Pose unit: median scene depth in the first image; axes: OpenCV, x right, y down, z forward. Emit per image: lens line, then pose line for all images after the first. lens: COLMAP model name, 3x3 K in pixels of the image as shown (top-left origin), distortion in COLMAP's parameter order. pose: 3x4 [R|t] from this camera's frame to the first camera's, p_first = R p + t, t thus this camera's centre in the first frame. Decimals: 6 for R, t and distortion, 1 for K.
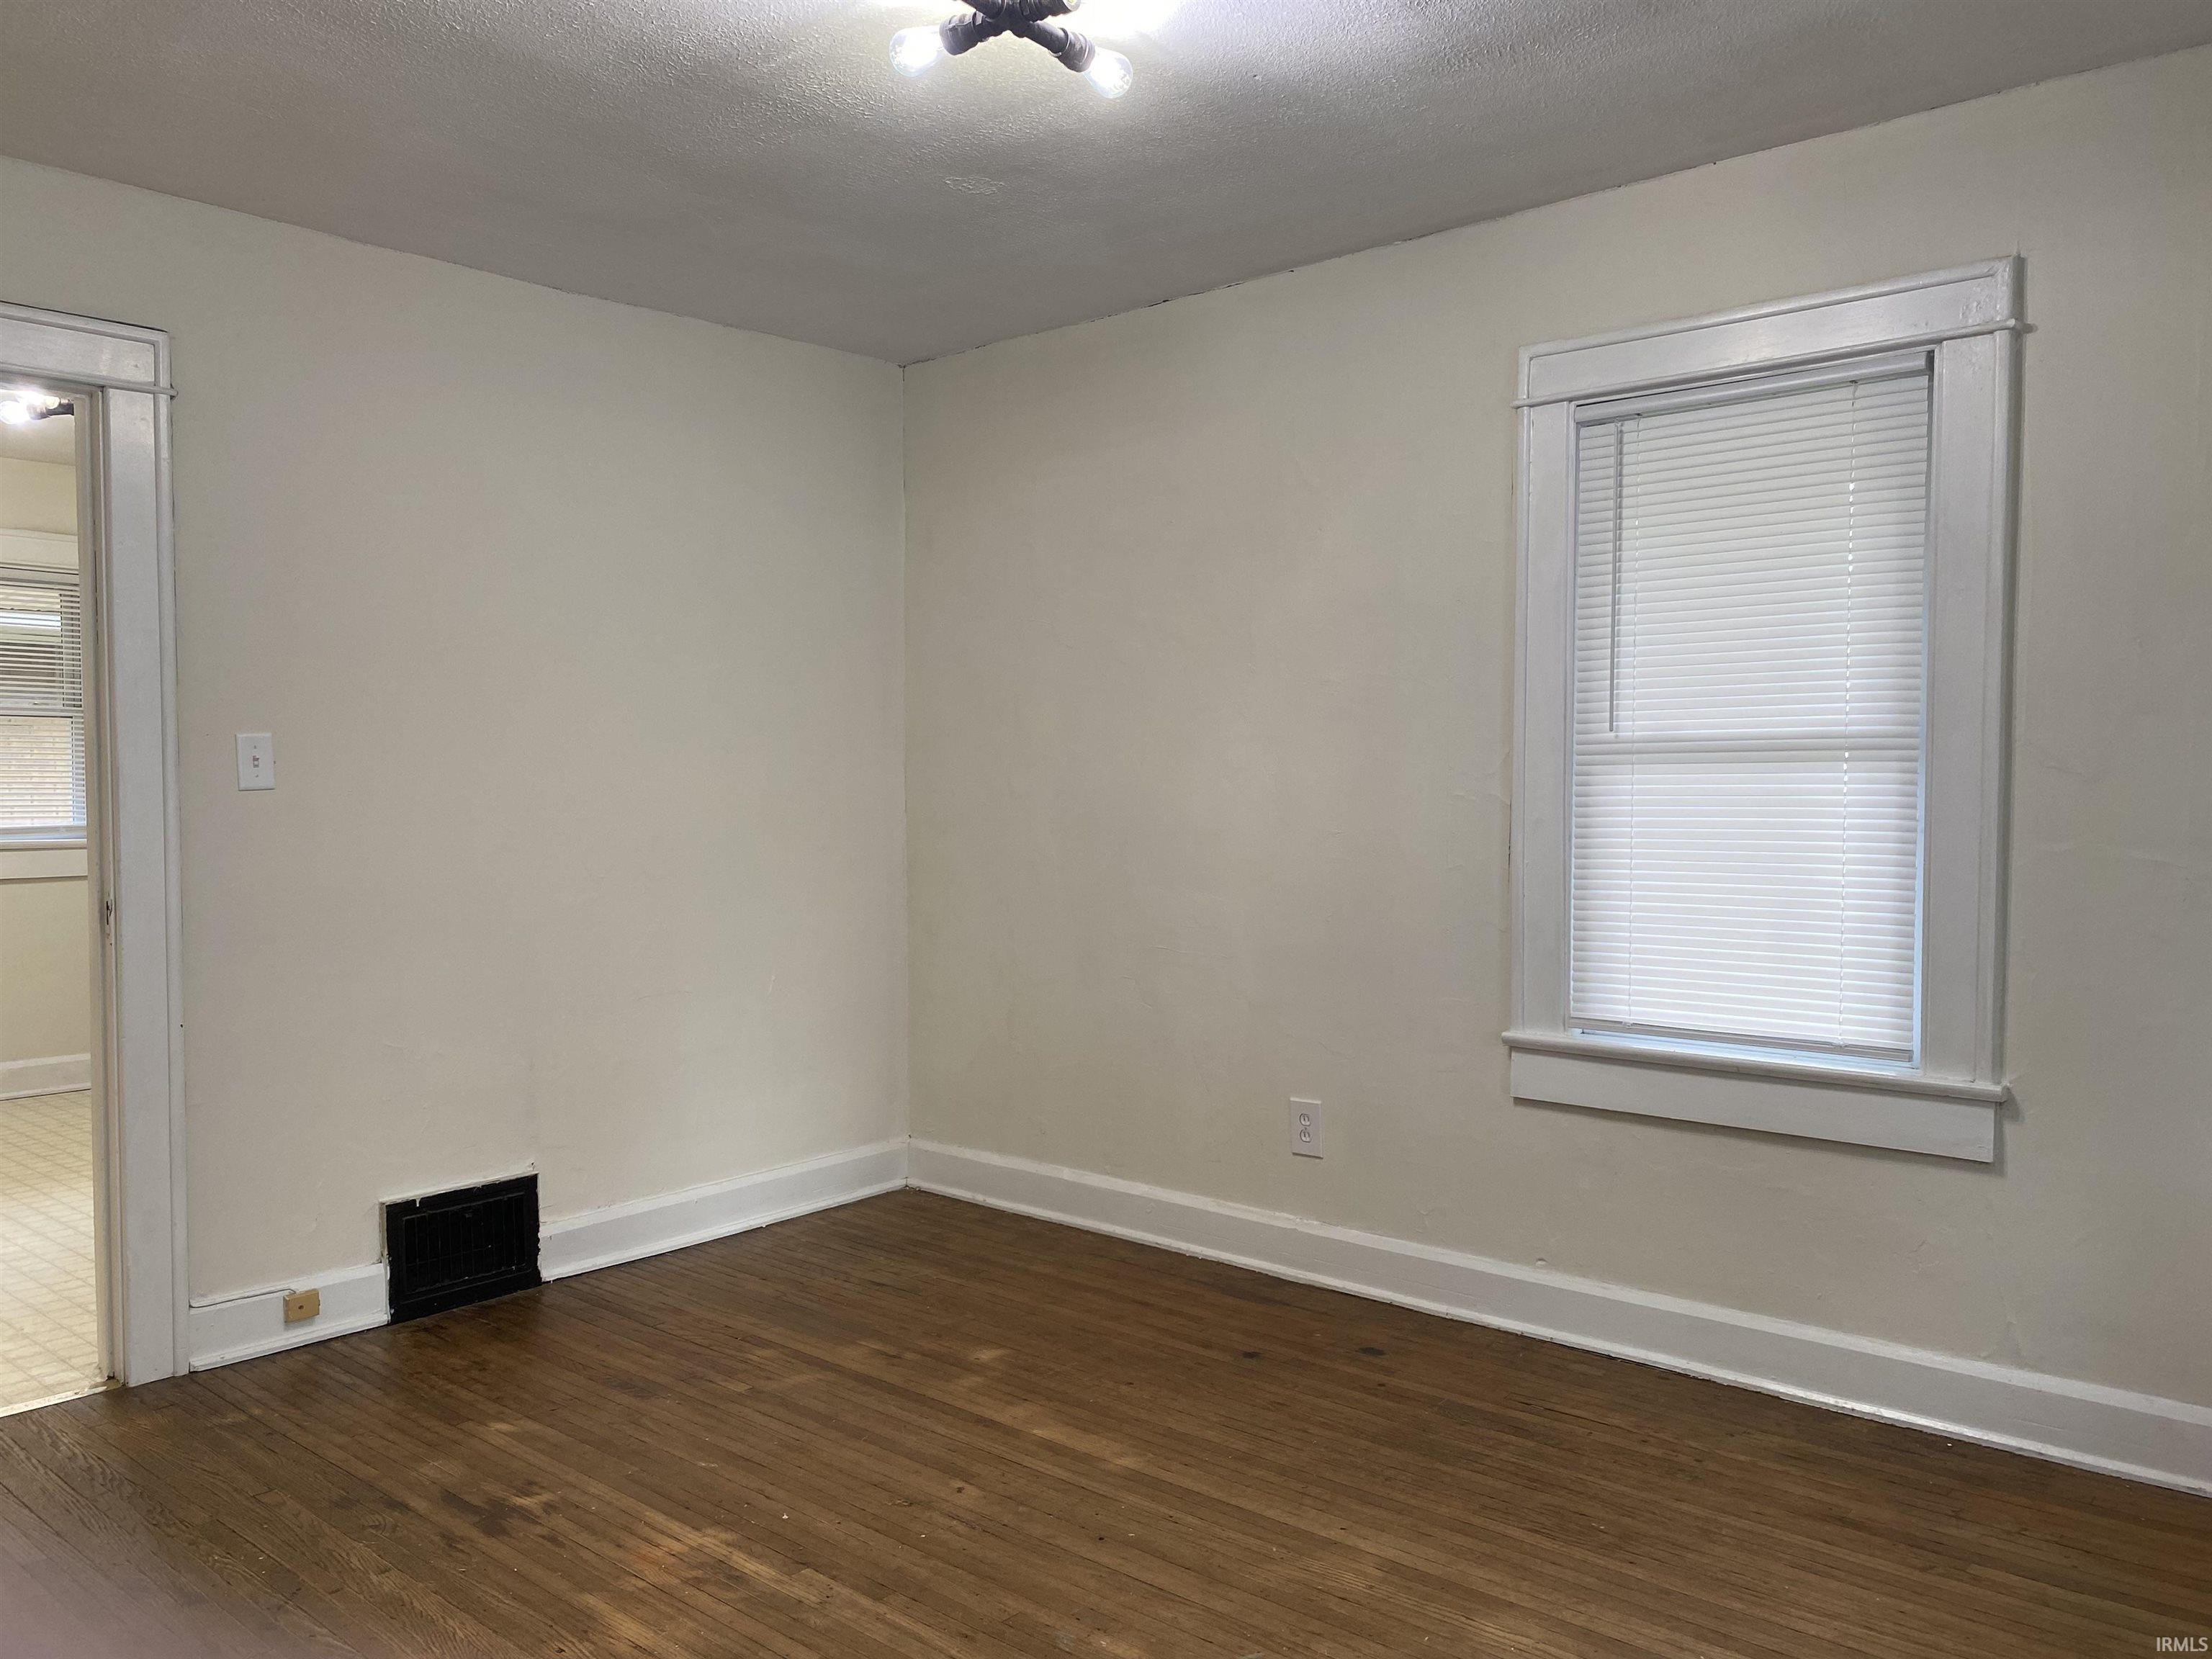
lens RADIAL K [[1698.7, 0, 1094.6], [0, 1698.7, 820.8], [0, 0, 1]] dist [0.021720, -0.008403]
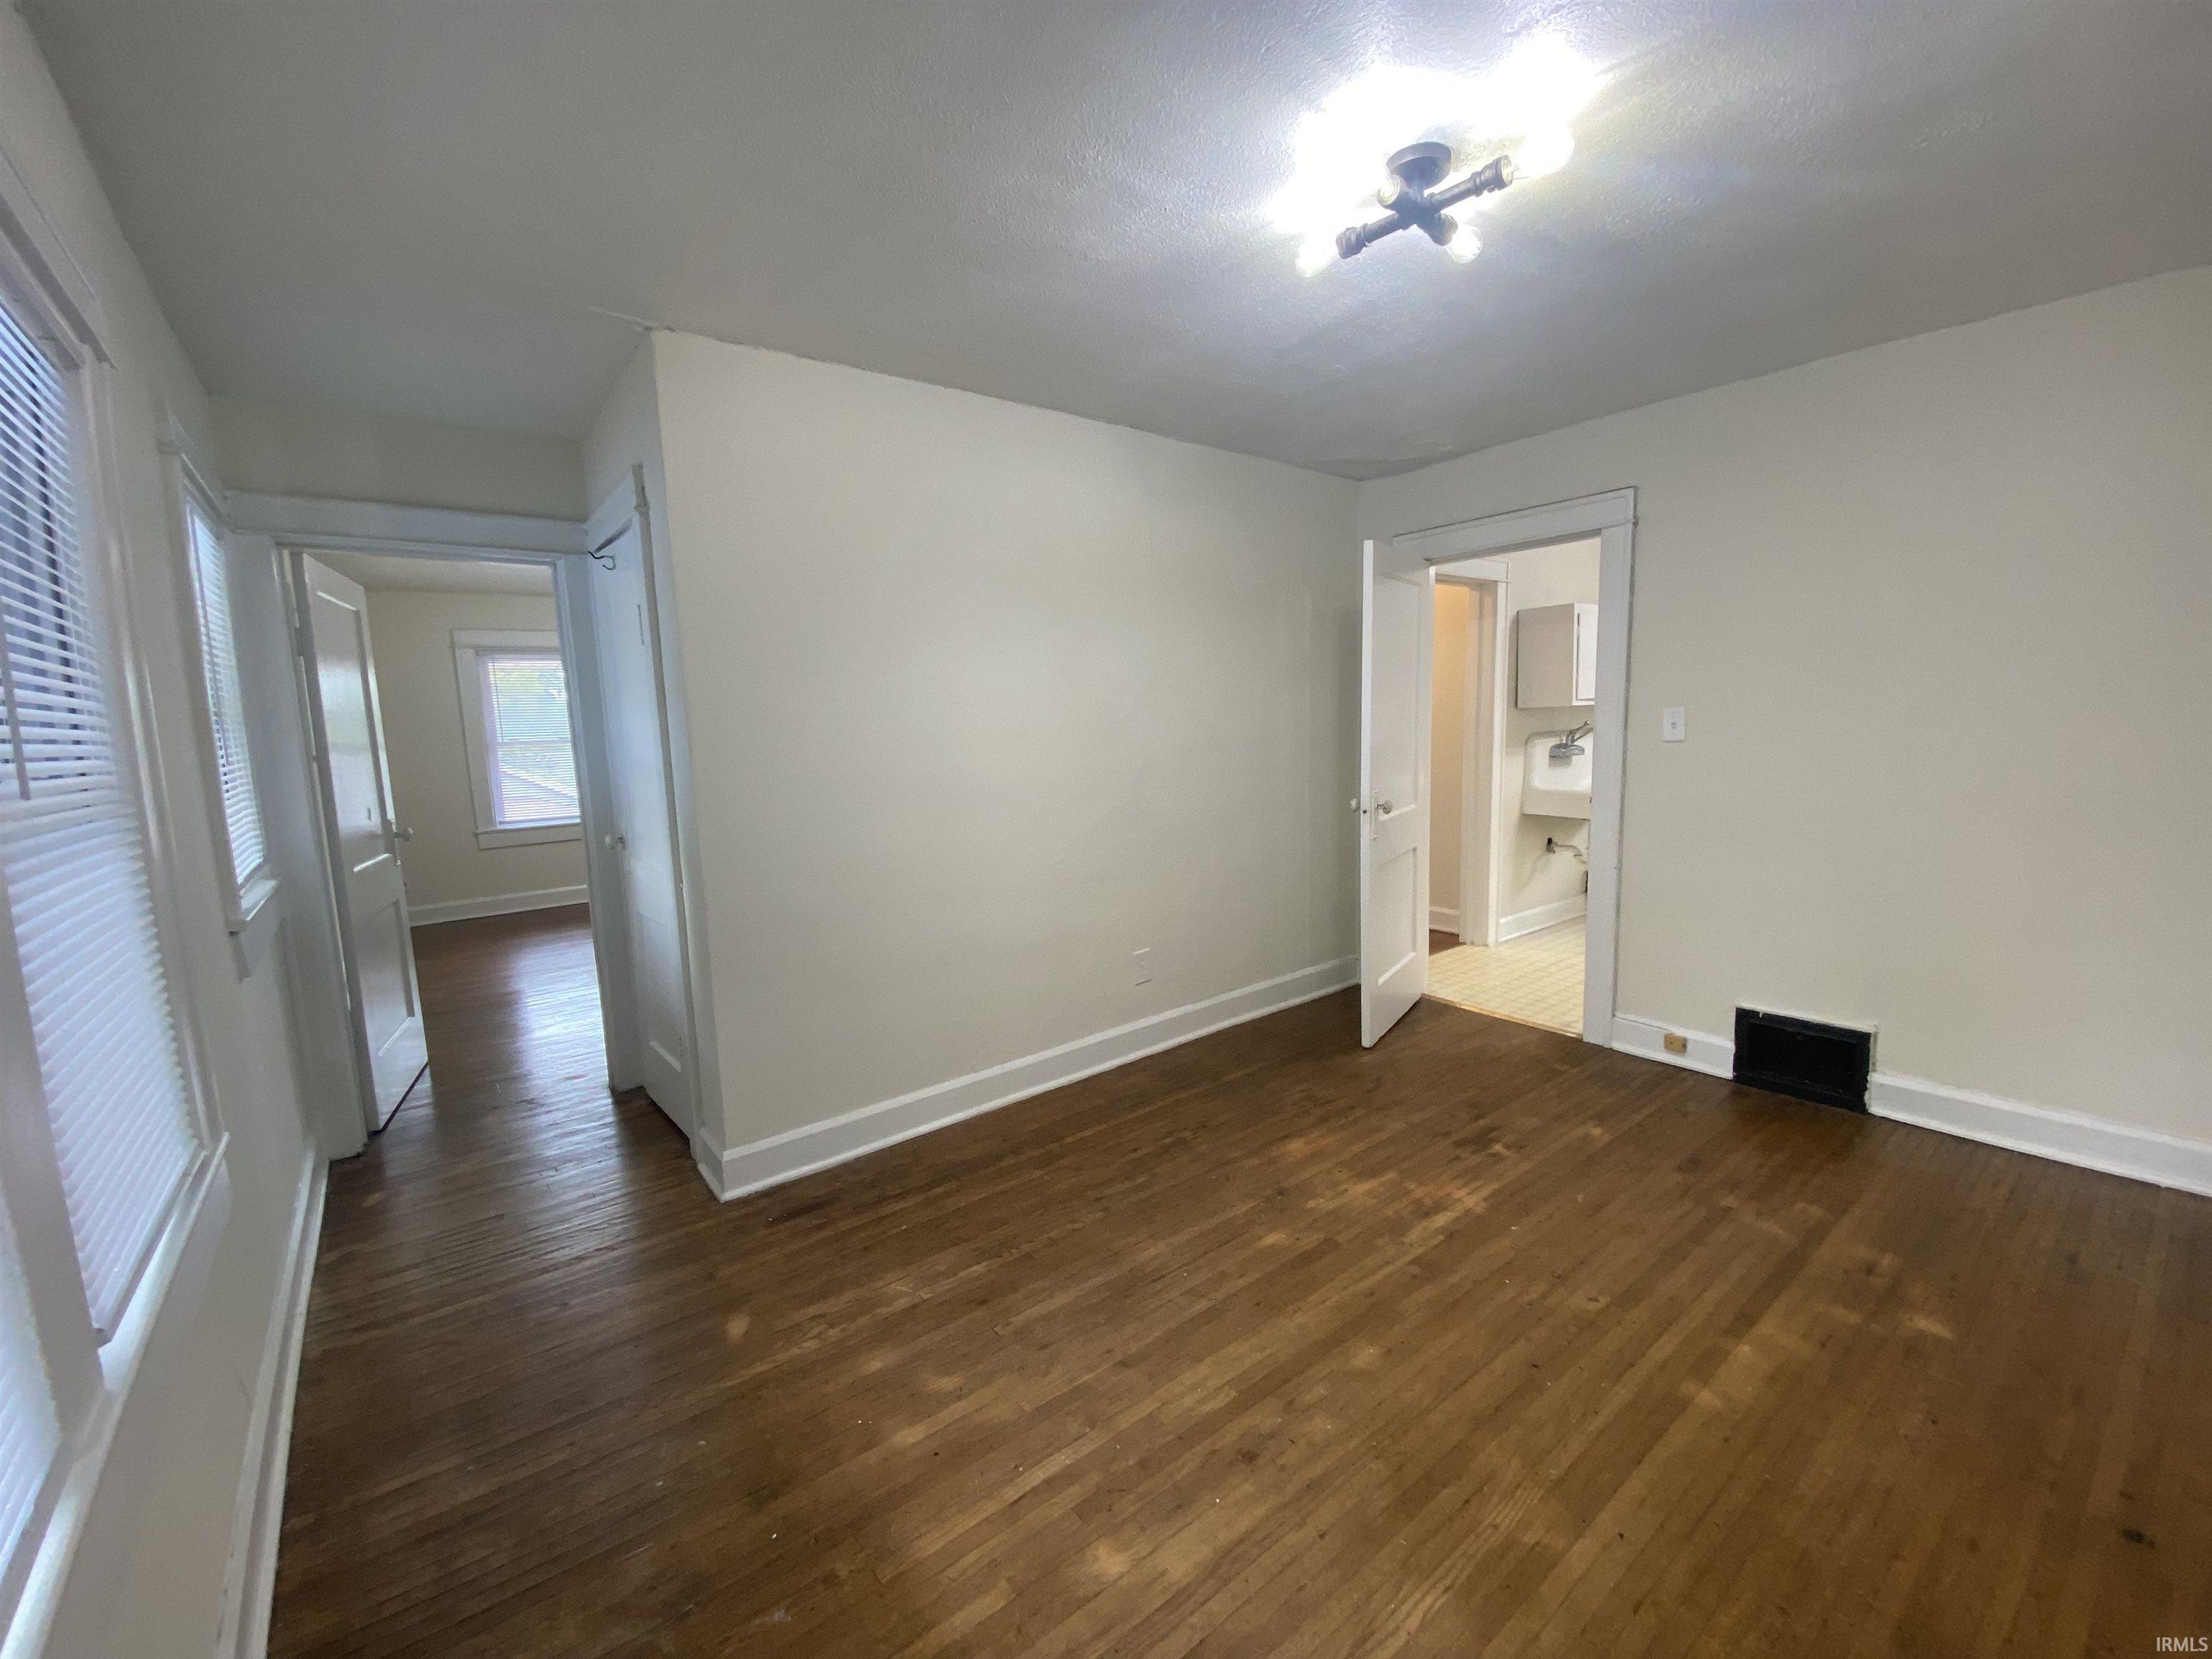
lens RADIAL K [[895.1, 0, 1103.8], [0, 895.1, 831.6], [0, 0, 1]] dist [0.030682, -0.026550]
pose [[-0.174398, 0.134733, -0.975414, 0.572335], [-0.000540, 0.990581, 0.136925, -0.060141], [0.984675, 0.024406, -0.172683, 0.674456]]
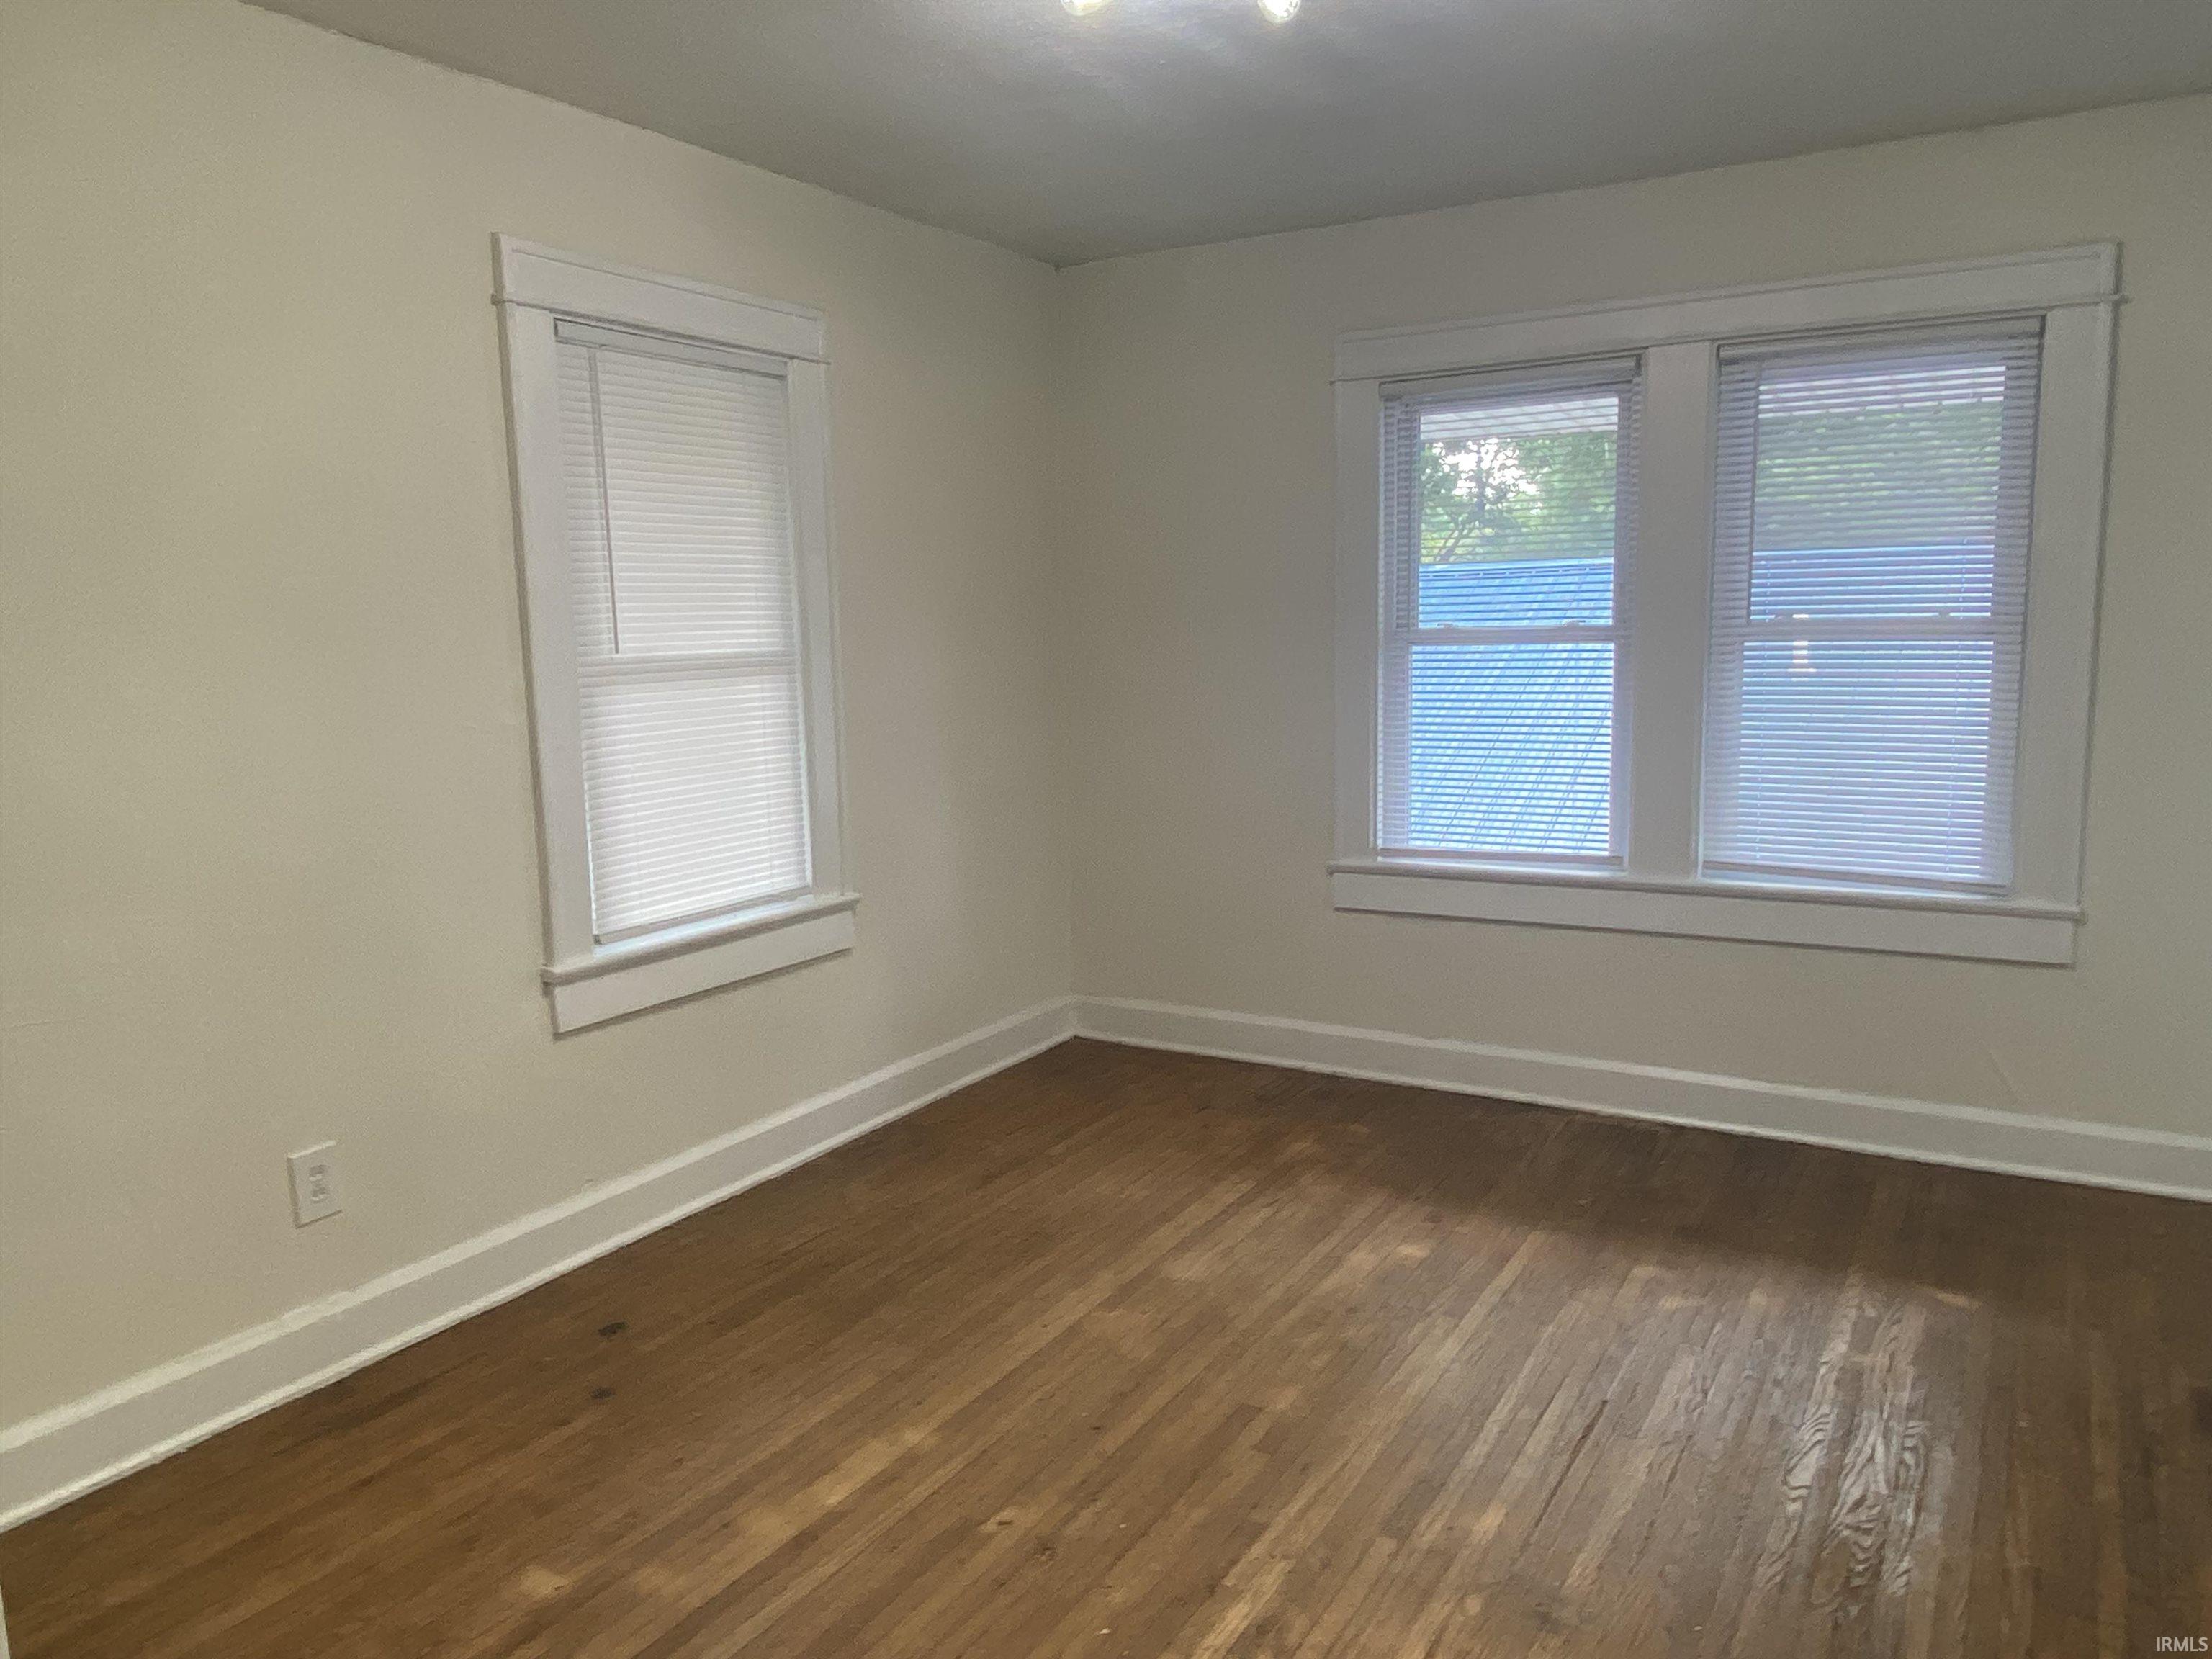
lens RADIAL K [[1543.1, 0, 1094.2], [0, 1543.1, 866.5], [0, 0, 1]] dist [0.027201, -0.001075]
pose [[-0.187334, -0.146163, 0.971361, -0.751001], [0.053051, 0.985919, 0.158585, -0.063567], [-0.980863, 0.081241, -0.176942, 0.978456]]
